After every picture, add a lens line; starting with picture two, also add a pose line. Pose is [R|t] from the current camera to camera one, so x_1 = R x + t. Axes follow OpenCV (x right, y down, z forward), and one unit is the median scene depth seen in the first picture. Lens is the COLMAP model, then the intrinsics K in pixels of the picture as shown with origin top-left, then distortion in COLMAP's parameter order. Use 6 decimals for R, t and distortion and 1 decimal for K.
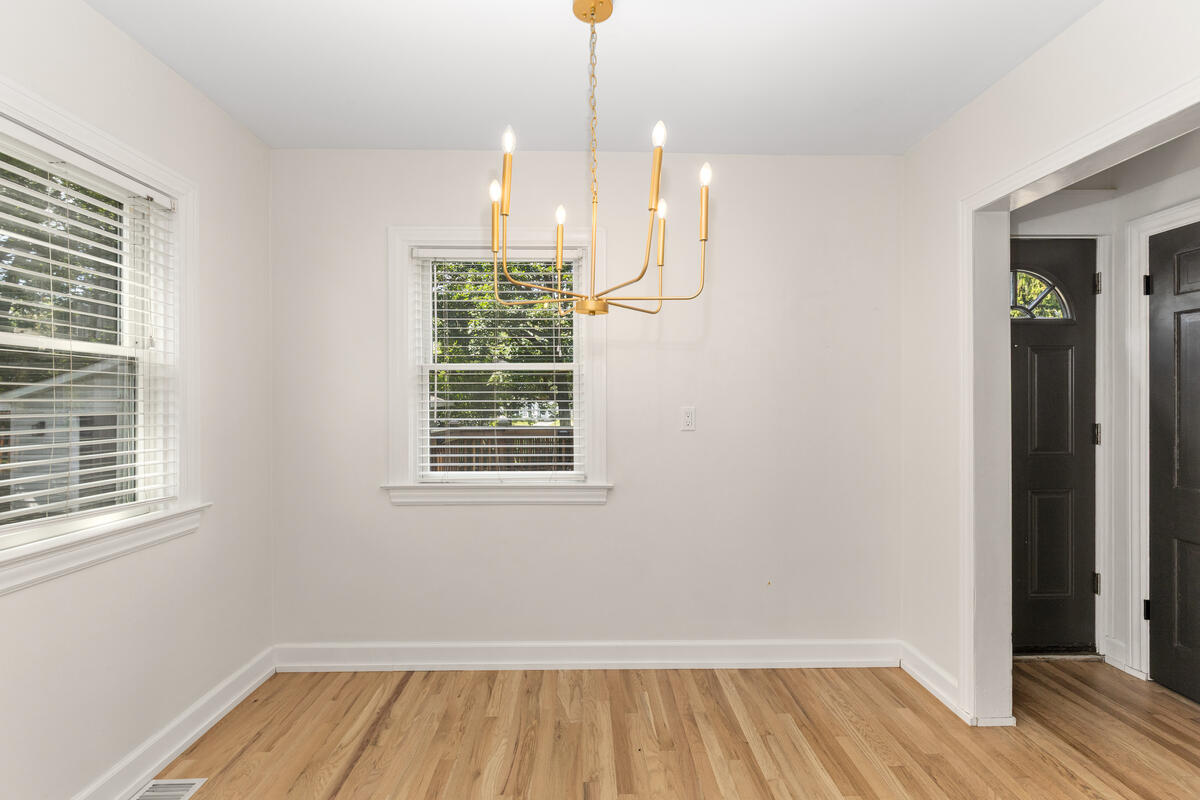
lens RADIAL K [[551.1, 0, 596.7], [0, 551.1, 398.3], [0, 0, 1]] dist [0.000425, -0.000706]
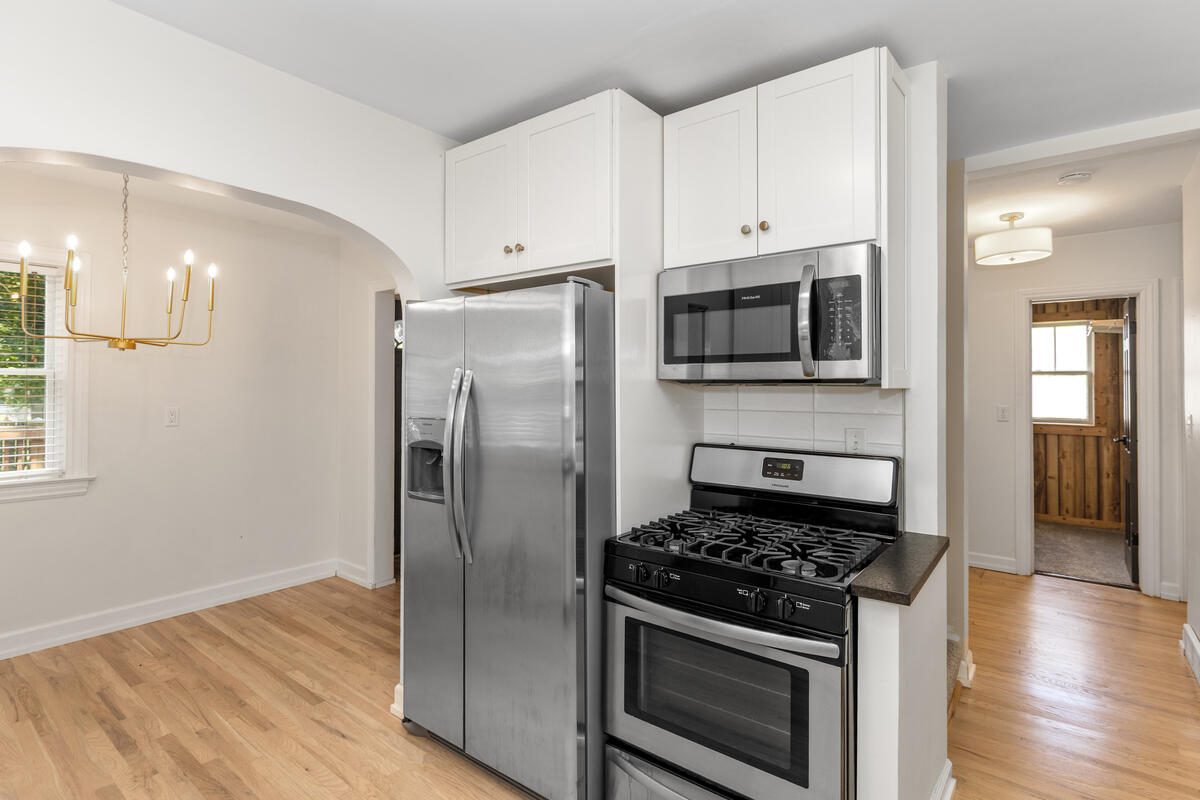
lens RADIAL K [[623.8, 0, 598.5], [0, 623.8, 386.9], [0, 0, 1]] dist [-0.000116, 0.000040]
pose [[0.656314, 0.000972, 0.754487, -0.307075], [-0.005536, 0.999978, 0.003528, -0.047078], [-0.754468, -0.006492, 0.656305, -0.760107]]
